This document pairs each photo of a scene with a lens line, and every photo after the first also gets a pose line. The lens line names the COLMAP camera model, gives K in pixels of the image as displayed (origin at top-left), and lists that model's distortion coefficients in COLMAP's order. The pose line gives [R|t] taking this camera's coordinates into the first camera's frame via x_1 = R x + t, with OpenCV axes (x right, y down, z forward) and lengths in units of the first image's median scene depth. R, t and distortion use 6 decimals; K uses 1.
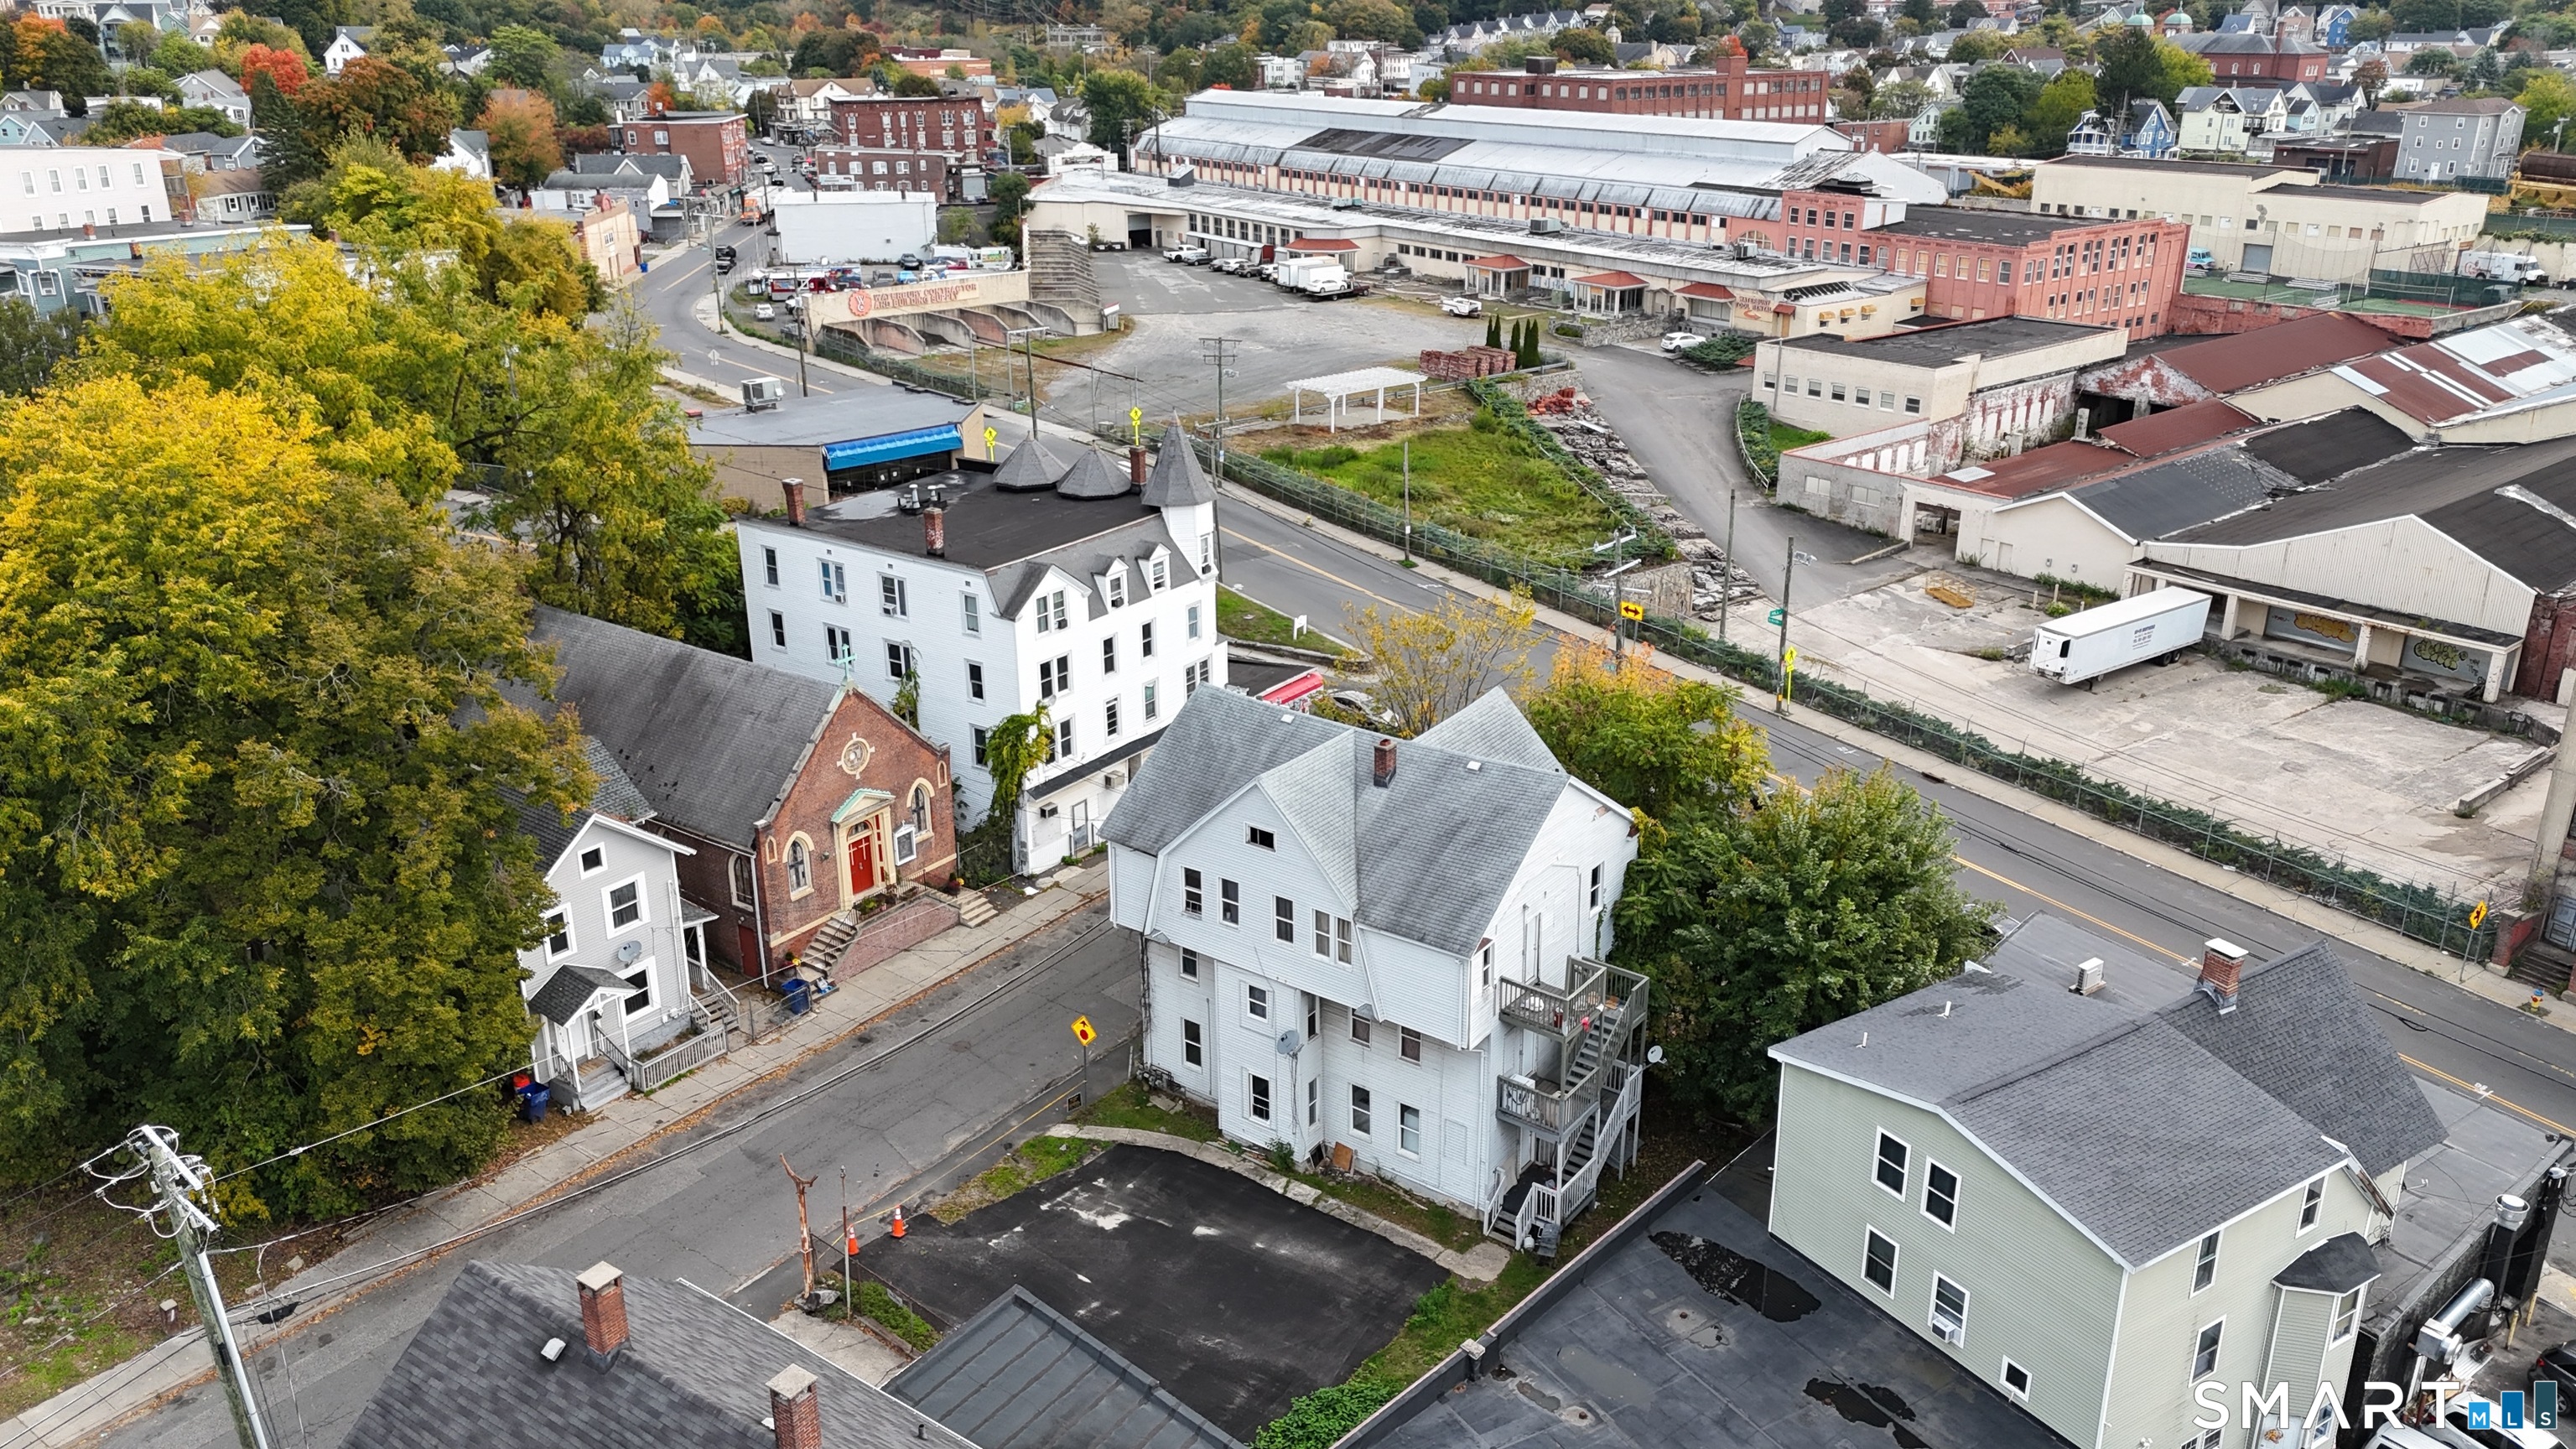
lens RADIAL K [[1892.3, 0, 1281.8], [0, 1892.3, 718.2], [0, 0, 1]] dist [0.075499, -0.065106]
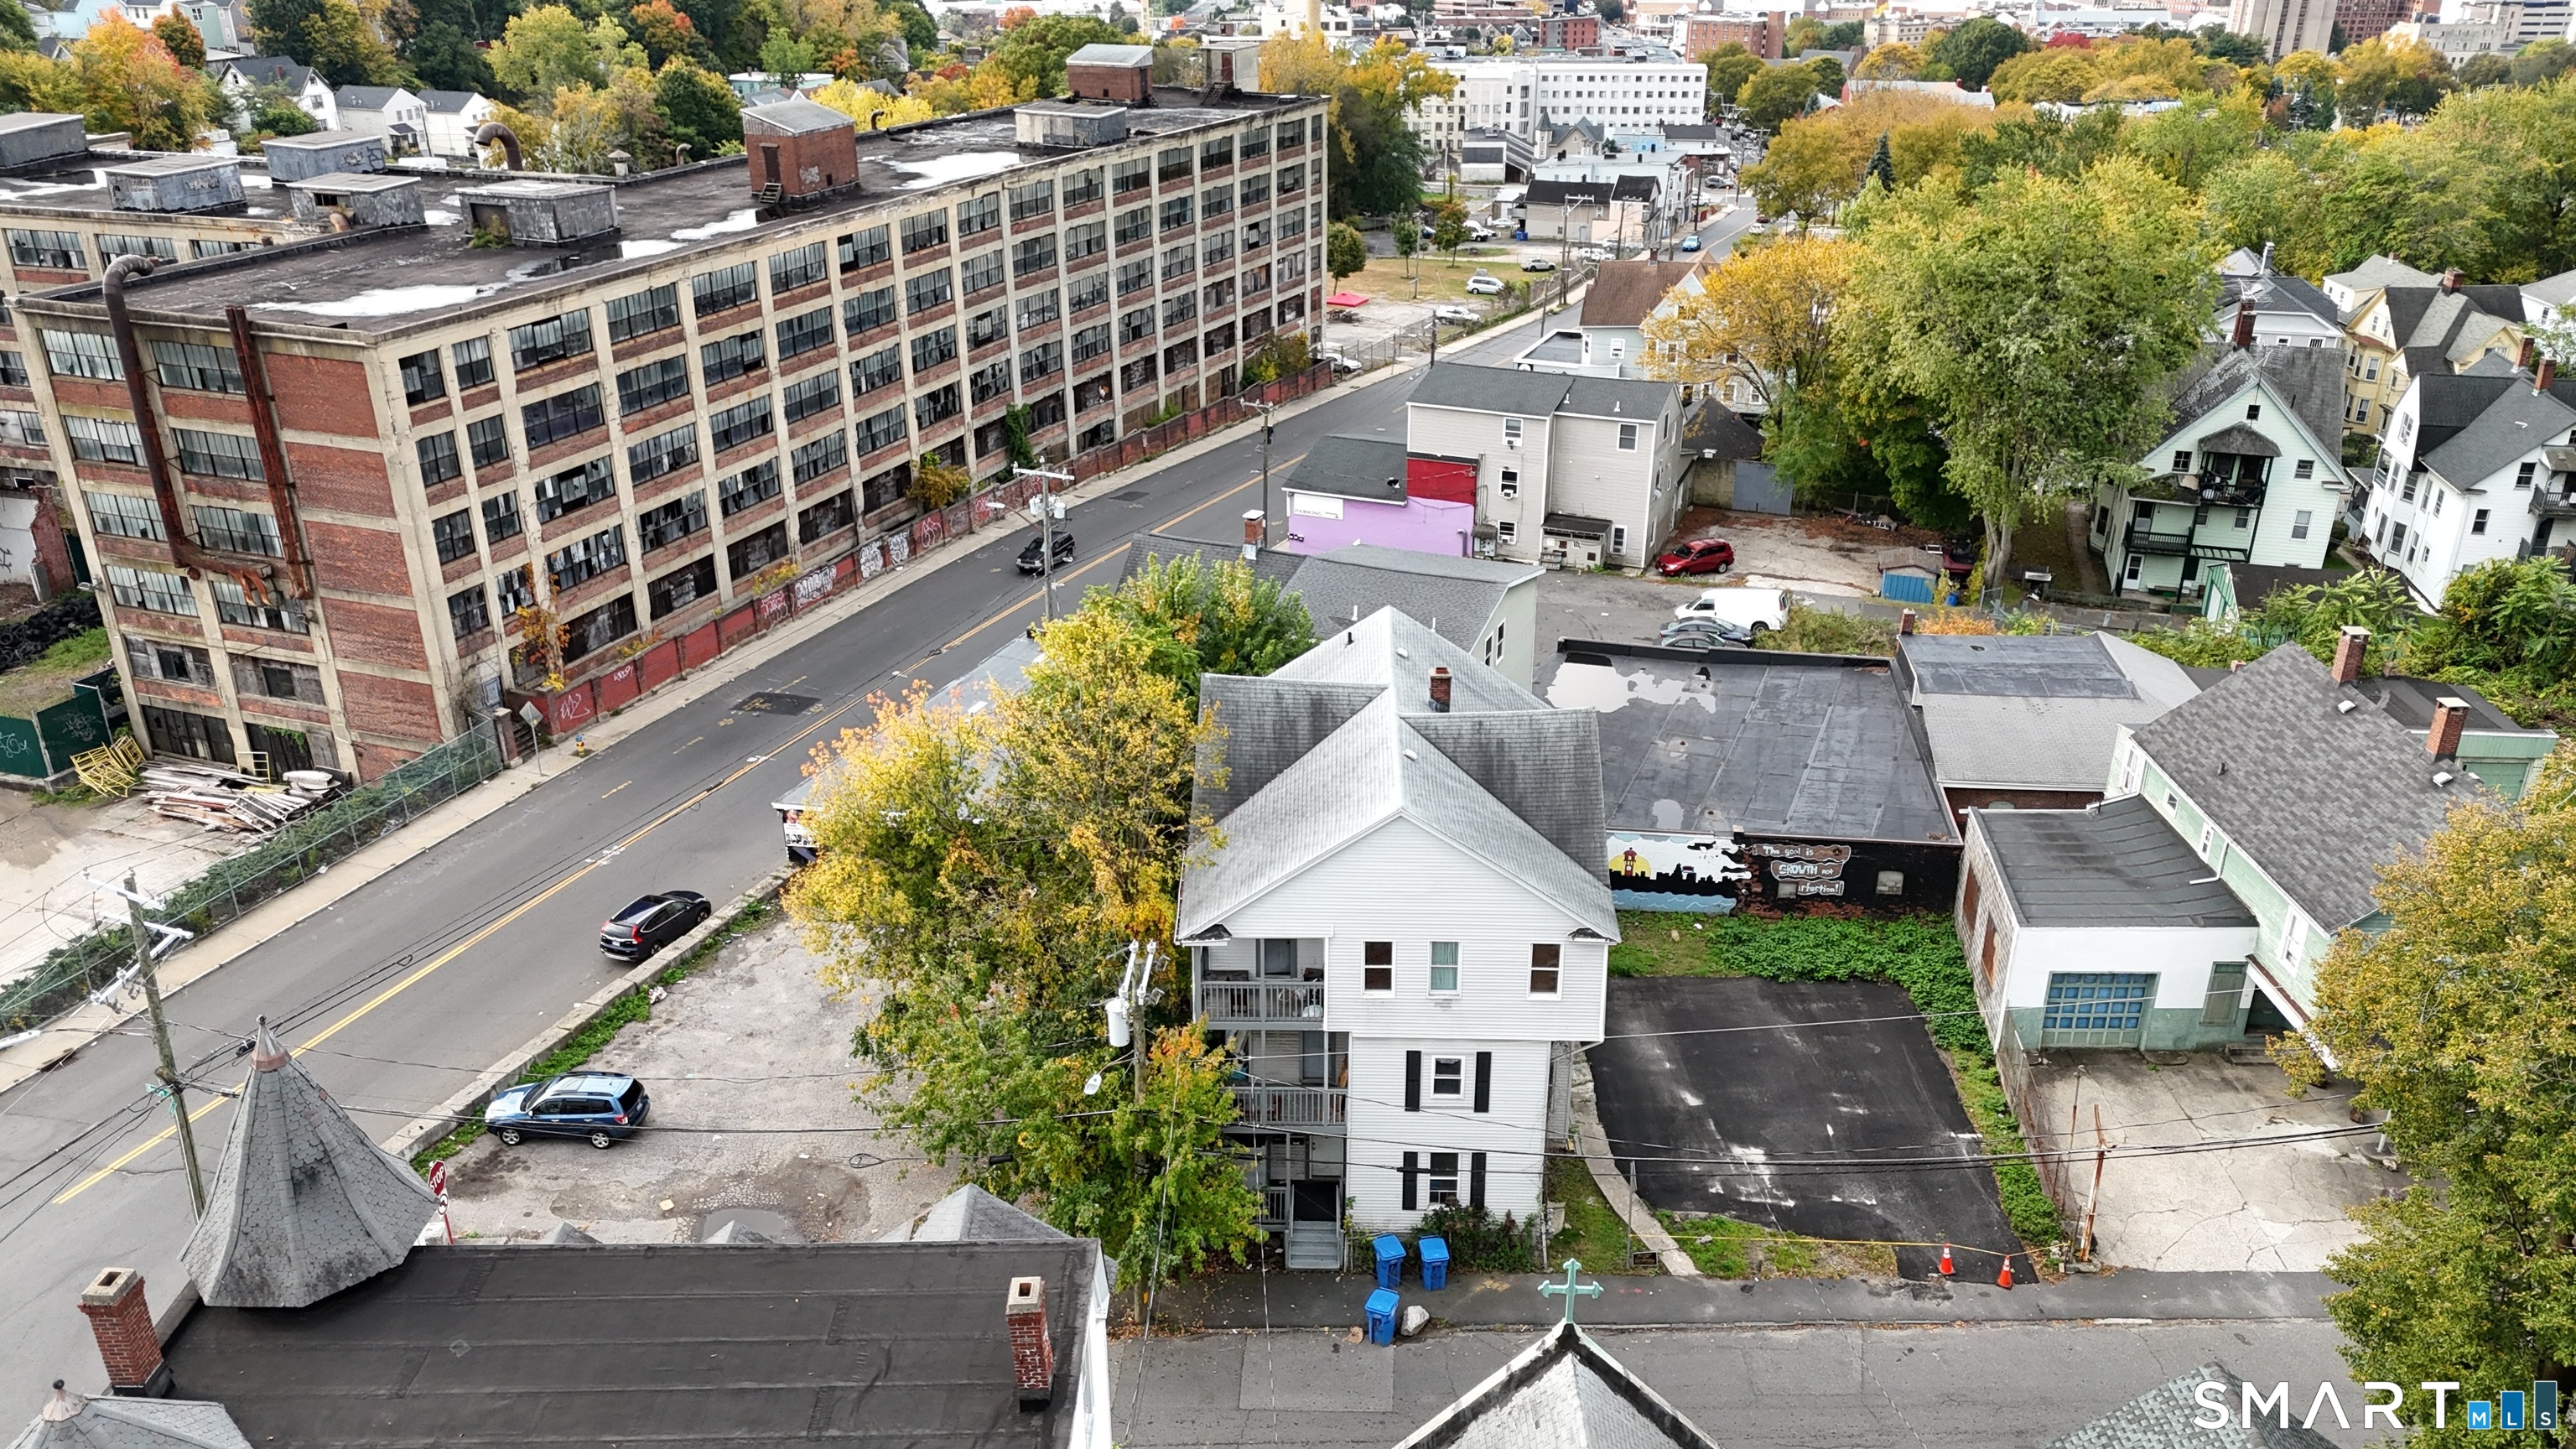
lens RADIAL K [[1892.3, 0, 1296.7], [0, 1892.3, 718.9], [0, 0, 1]] dist [0.075499, -0.065106]
pose [[-0.583495, -0.323637, 0.744844, -0.444138], [0.292748, 0.771681, 0.564630, -0.378875], [-0.757517, 0.547511, -0.355528, 1.034098]]
